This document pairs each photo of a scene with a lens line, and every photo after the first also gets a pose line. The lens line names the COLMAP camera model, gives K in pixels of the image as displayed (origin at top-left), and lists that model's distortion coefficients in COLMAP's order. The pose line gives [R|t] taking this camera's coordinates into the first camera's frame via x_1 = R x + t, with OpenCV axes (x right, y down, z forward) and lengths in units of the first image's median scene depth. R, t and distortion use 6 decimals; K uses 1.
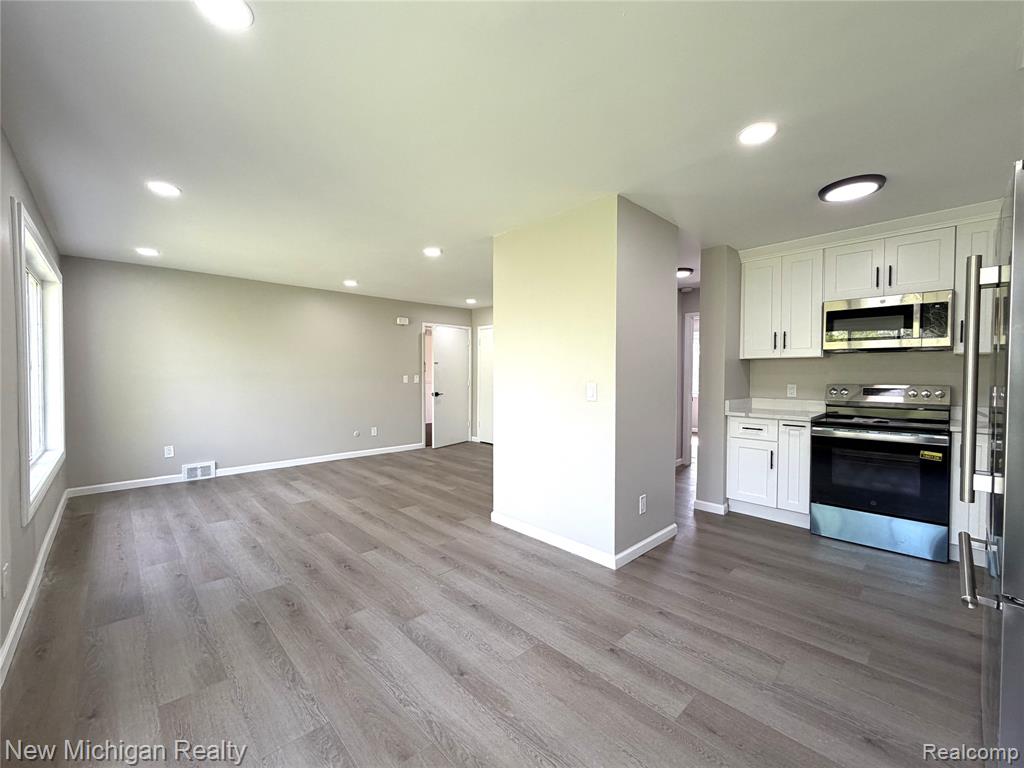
lens RADIAL K [[417.0, 0, 509.3], [0, 417.0, 382.6], [0, 0, 1]] dist [-0.001302, -0.000301]
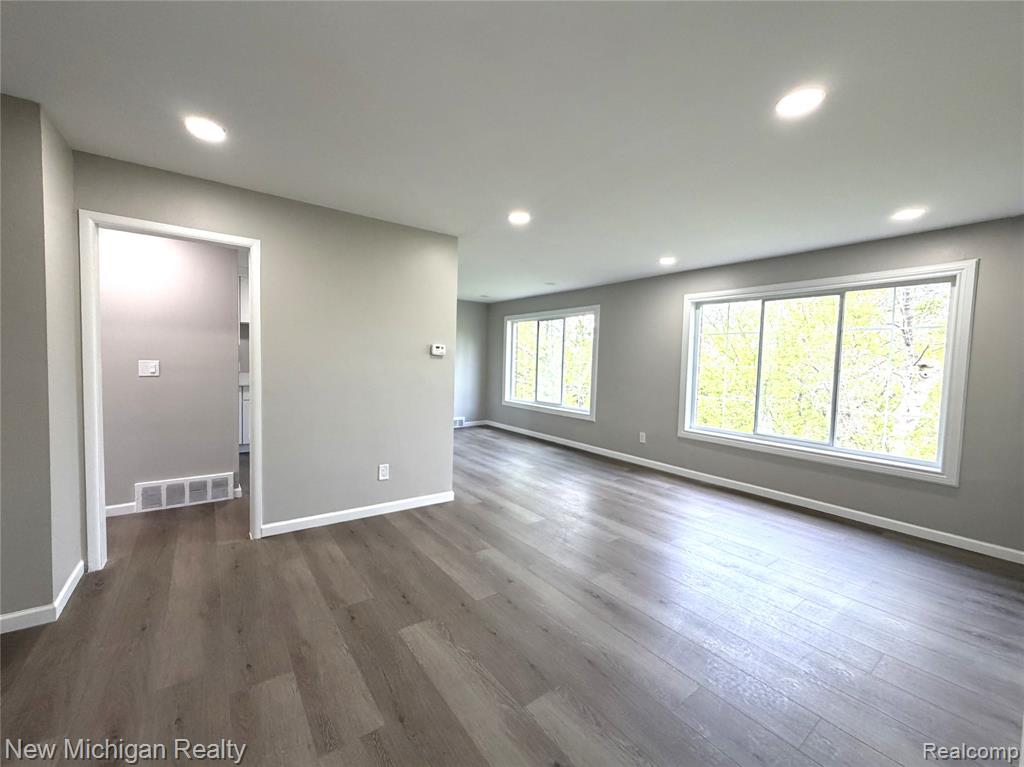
lens RADIAL K [[417.0, 0, 509.3], [0, 417.0, 382.1], [0, 0, 1]] dist [-0.001302, -0.000301]
pose [[-0.991958, -0.035561, 0.121468, -0.406993], [-0.026829, 0.996987, 0.072780, -0.076492], [-0.123690, 0.068936, -0.989923, 2.678504]]
